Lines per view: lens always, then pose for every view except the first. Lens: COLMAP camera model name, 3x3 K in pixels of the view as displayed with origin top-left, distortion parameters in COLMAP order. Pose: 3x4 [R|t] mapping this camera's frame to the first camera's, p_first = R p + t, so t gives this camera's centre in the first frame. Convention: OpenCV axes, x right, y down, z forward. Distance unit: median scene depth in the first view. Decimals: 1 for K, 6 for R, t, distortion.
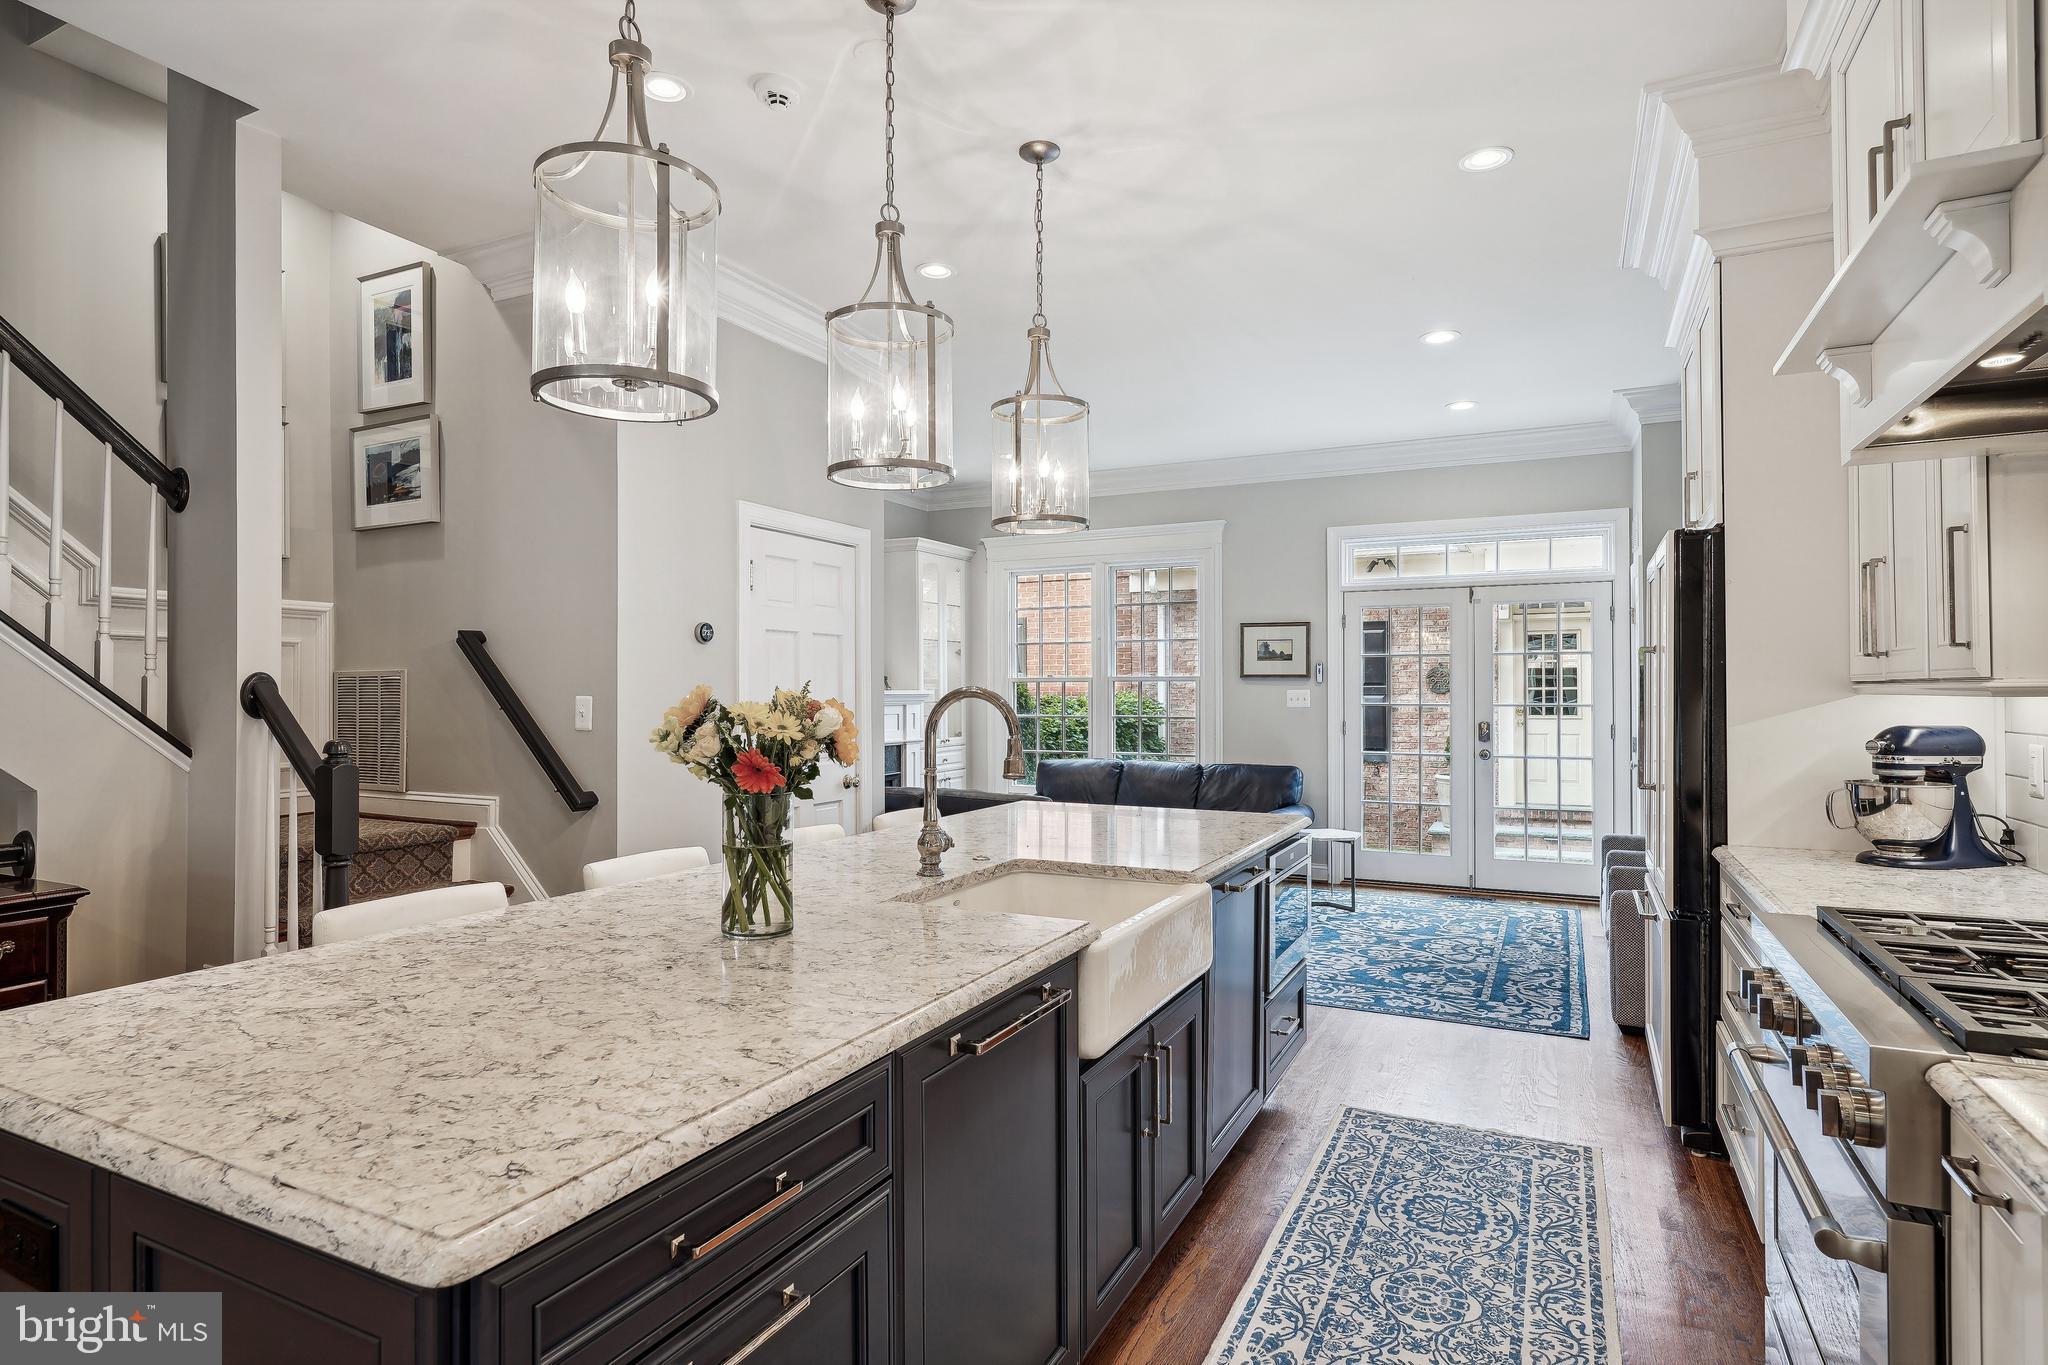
lens RADIAL K [[1074.6, 0, 1009.9], [0, 1074.6, 682.0], [0, 0, 1]] dist [-0.009548, 0.002713]
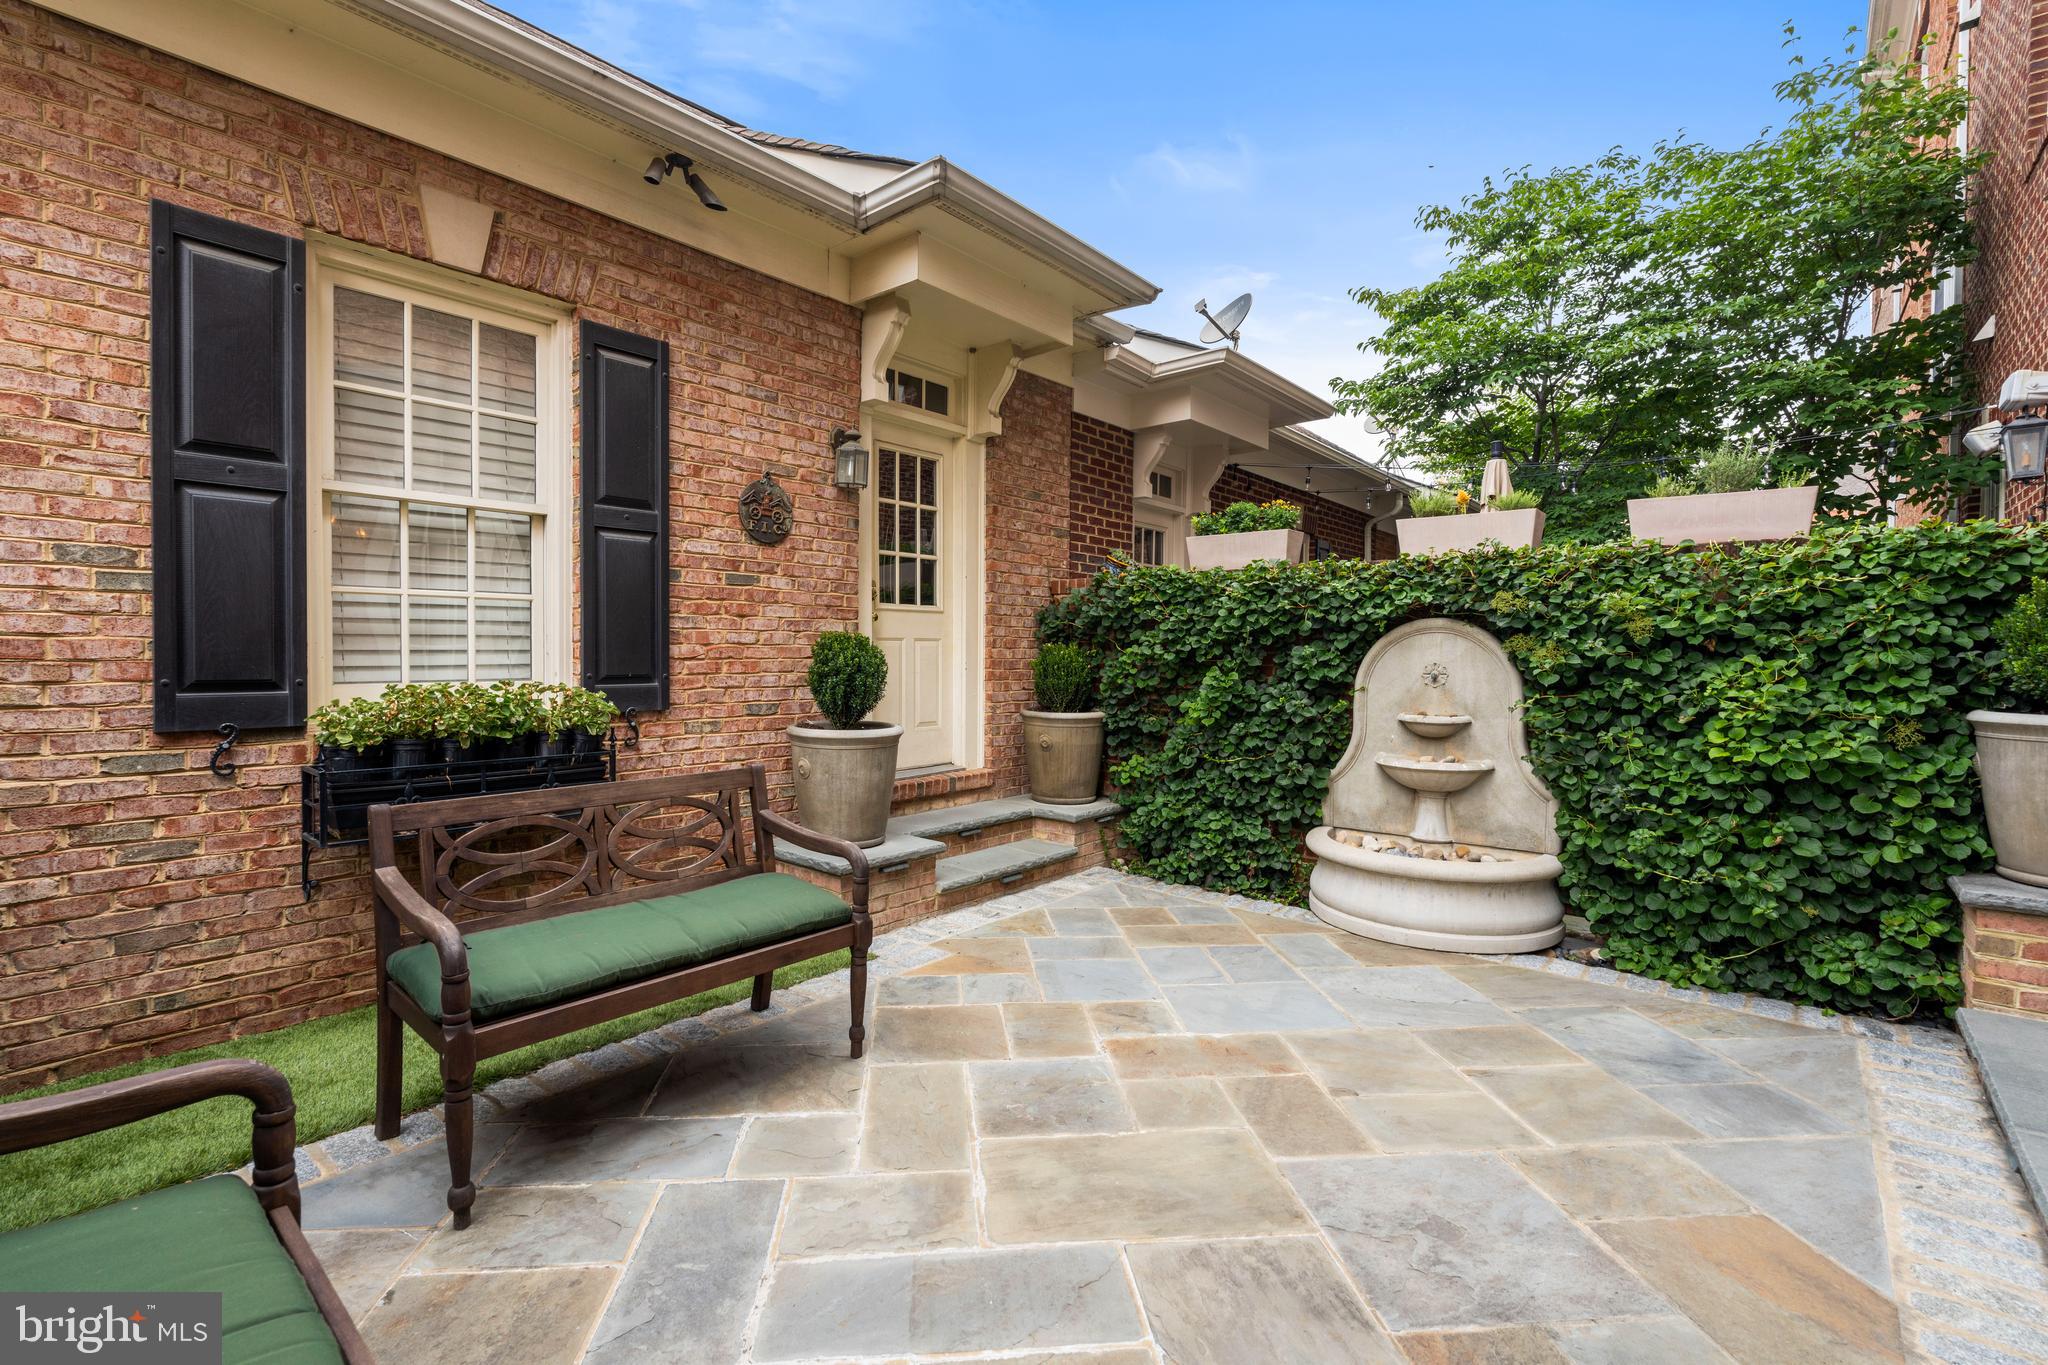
lens RADIAL K [[914.4, 0, 959.4], [0, 914.4, 674.2], [0, 0, 1]] dist [-0.004101, 0.002870]
pose [[0.253620, -0.016283, 0.967167, 0.099660], [-0.012150, 0.999726, 0.020017, 0.084705], [-0.967228, -0.016827, 0.253352, 1.286149]]
